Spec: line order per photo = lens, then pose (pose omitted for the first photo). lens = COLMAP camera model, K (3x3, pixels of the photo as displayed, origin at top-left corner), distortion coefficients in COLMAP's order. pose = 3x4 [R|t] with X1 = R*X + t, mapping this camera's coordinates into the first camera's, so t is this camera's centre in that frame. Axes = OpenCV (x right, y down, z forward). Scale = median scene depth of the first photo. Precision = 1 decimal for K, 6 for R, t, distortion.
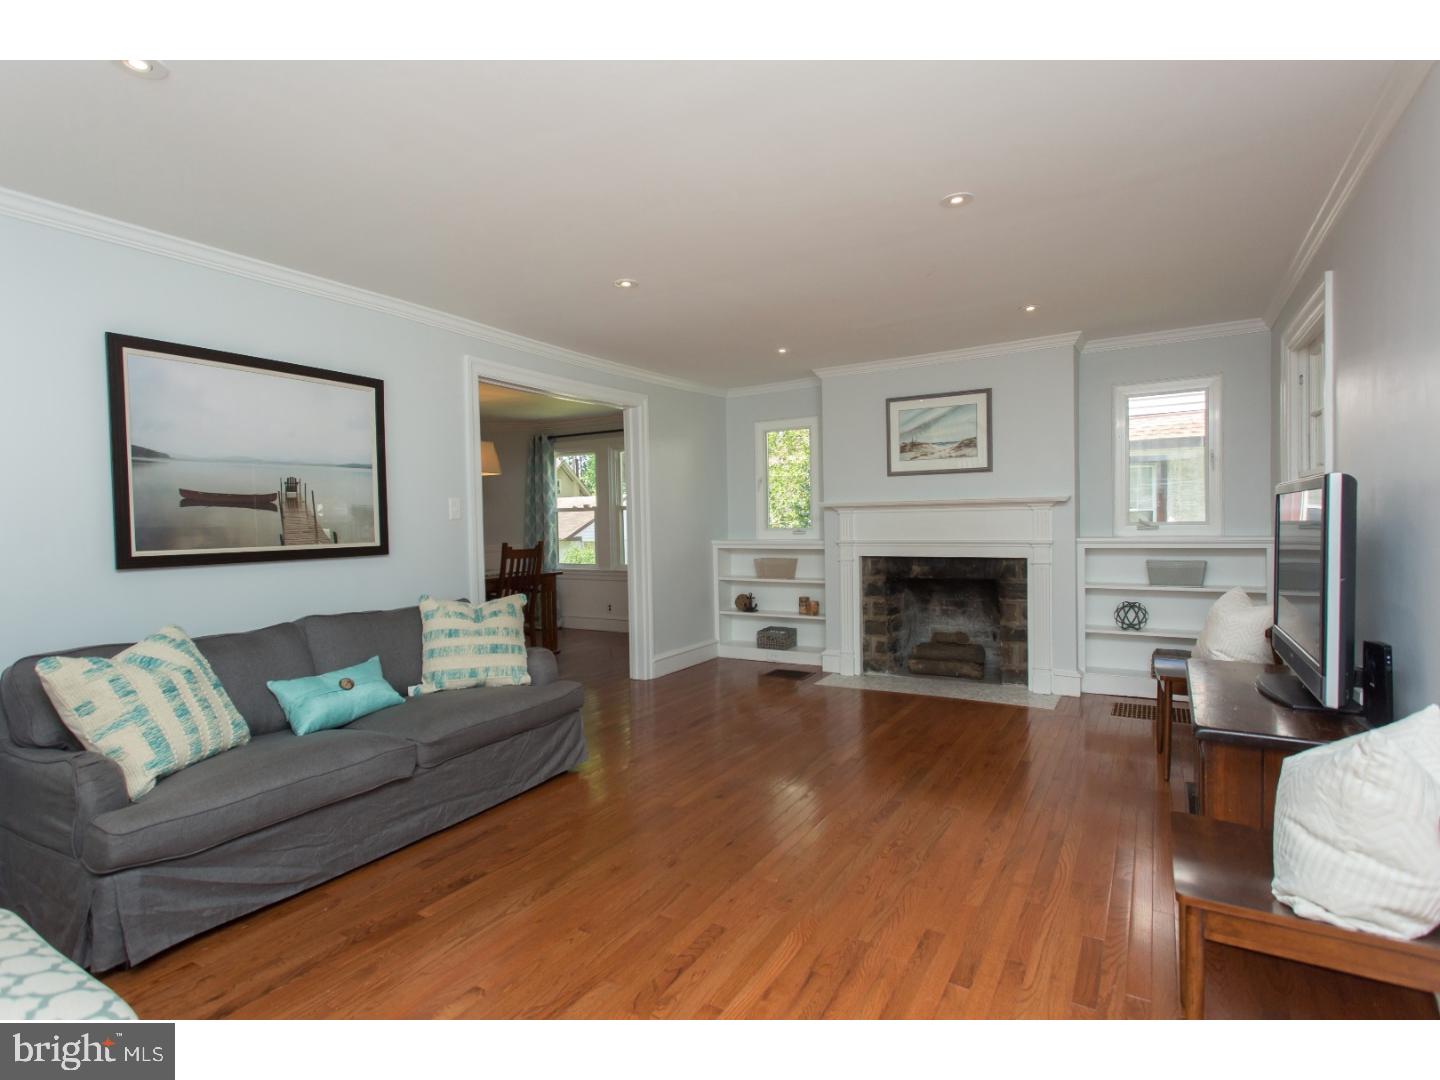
lens RADIAL K [[682.4, 0, 720.0], [0, 682.4, 540.0], [0, 0, 1]] dist [0.002225, 0.000460]
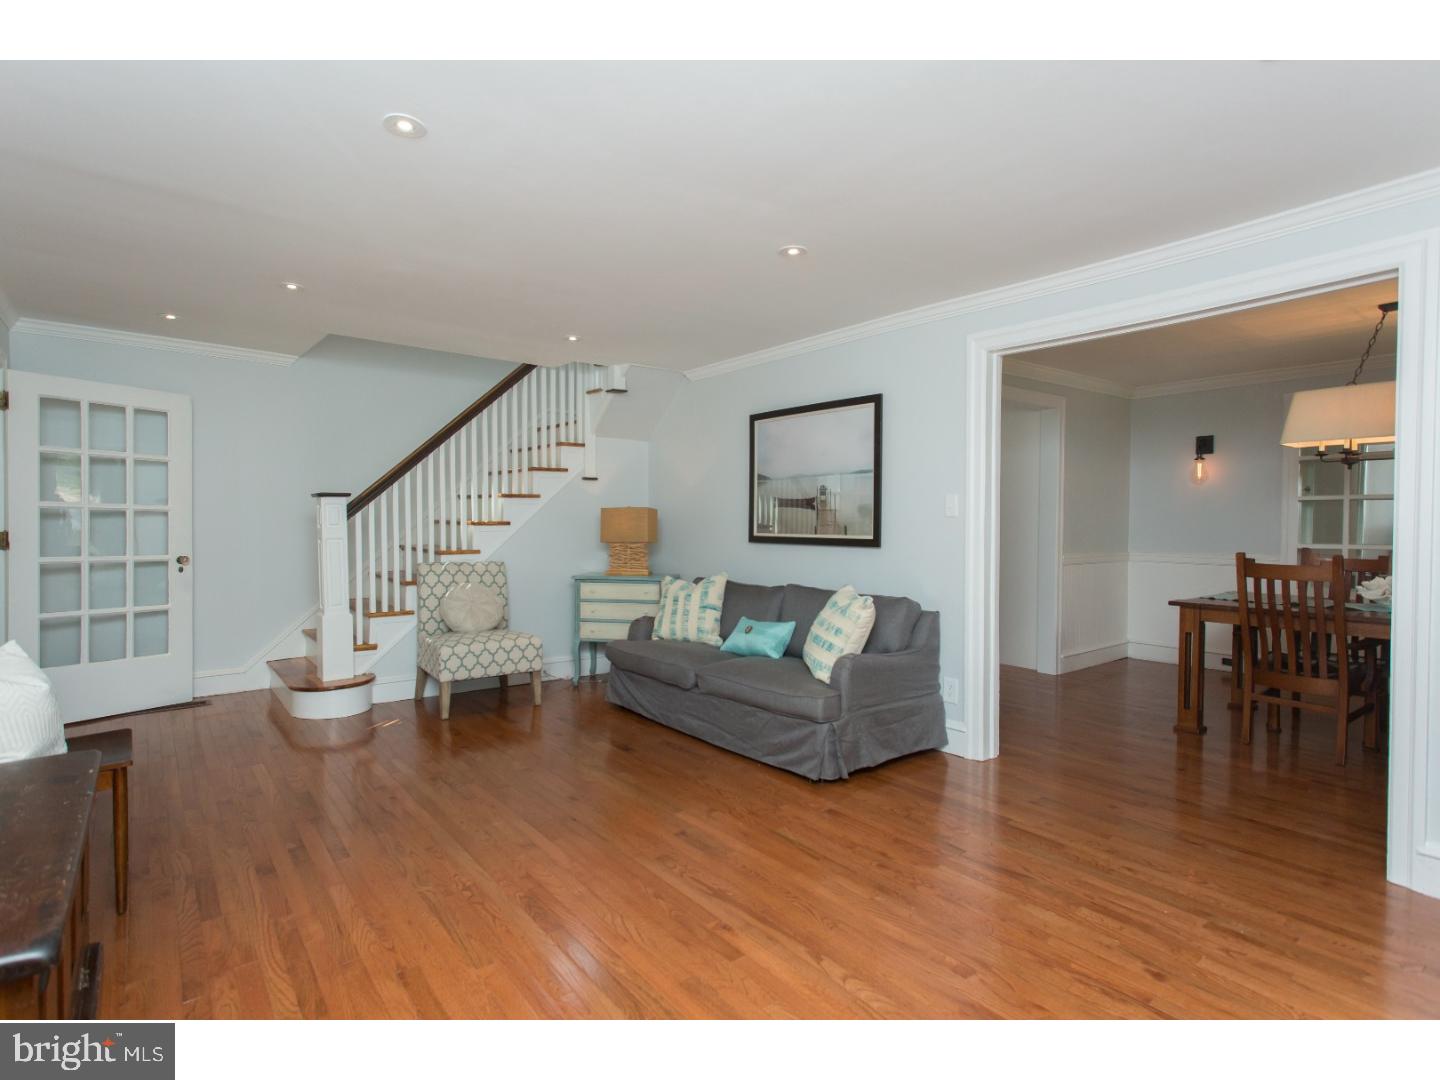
lens RADIAL K [[704.2, 0, 720.0], [0, 704.2, 540.0], [0, 0, 1]] dist [0.003141, 0.001202]
pose [[-0.306771, 0.043931, -0.950769, 0.796387], [-0.026005, 0.998174, 0.054512, -0.053550], [0.951428, 0.041447, -0.305069, 1.243181]]
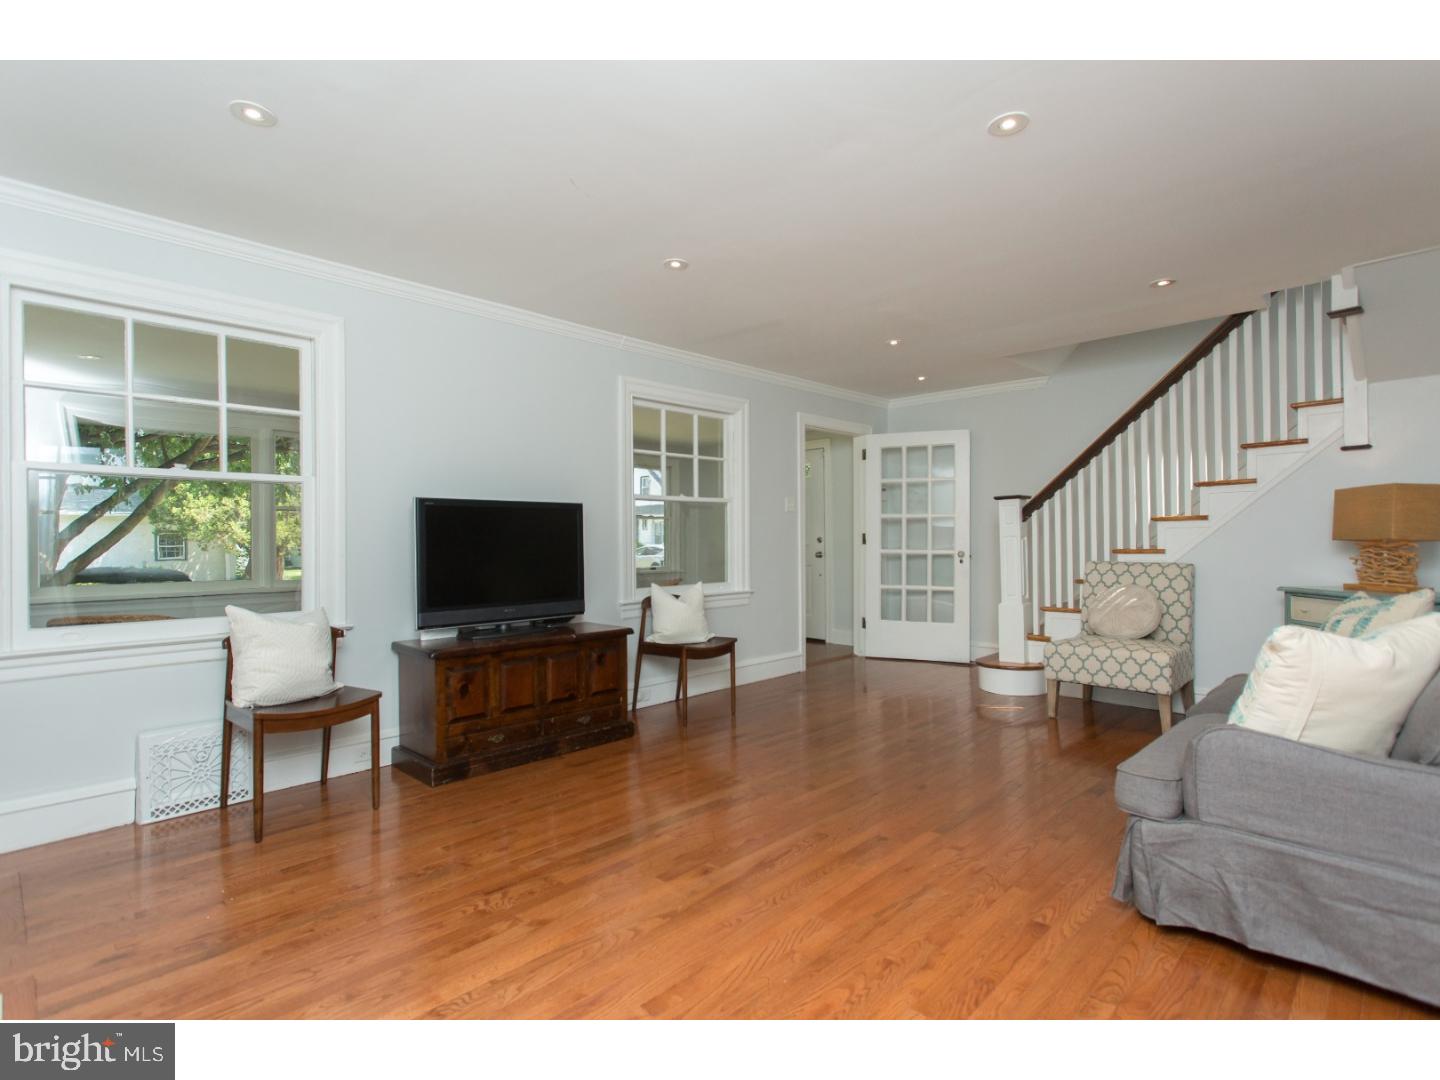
lens RADIAL K [[704.2, 0, 720.0], [0, 704.2, 540.0], [0, 0, 1]] dist [0.003141, 0.001202]
pose [[-0.984485, 0.037999, 0.171306, 0.032040], [0.043491, 0.998650, 0.028420, -0.024387], [-0.169995, 0.035429, -0.984808, 1.780016]]
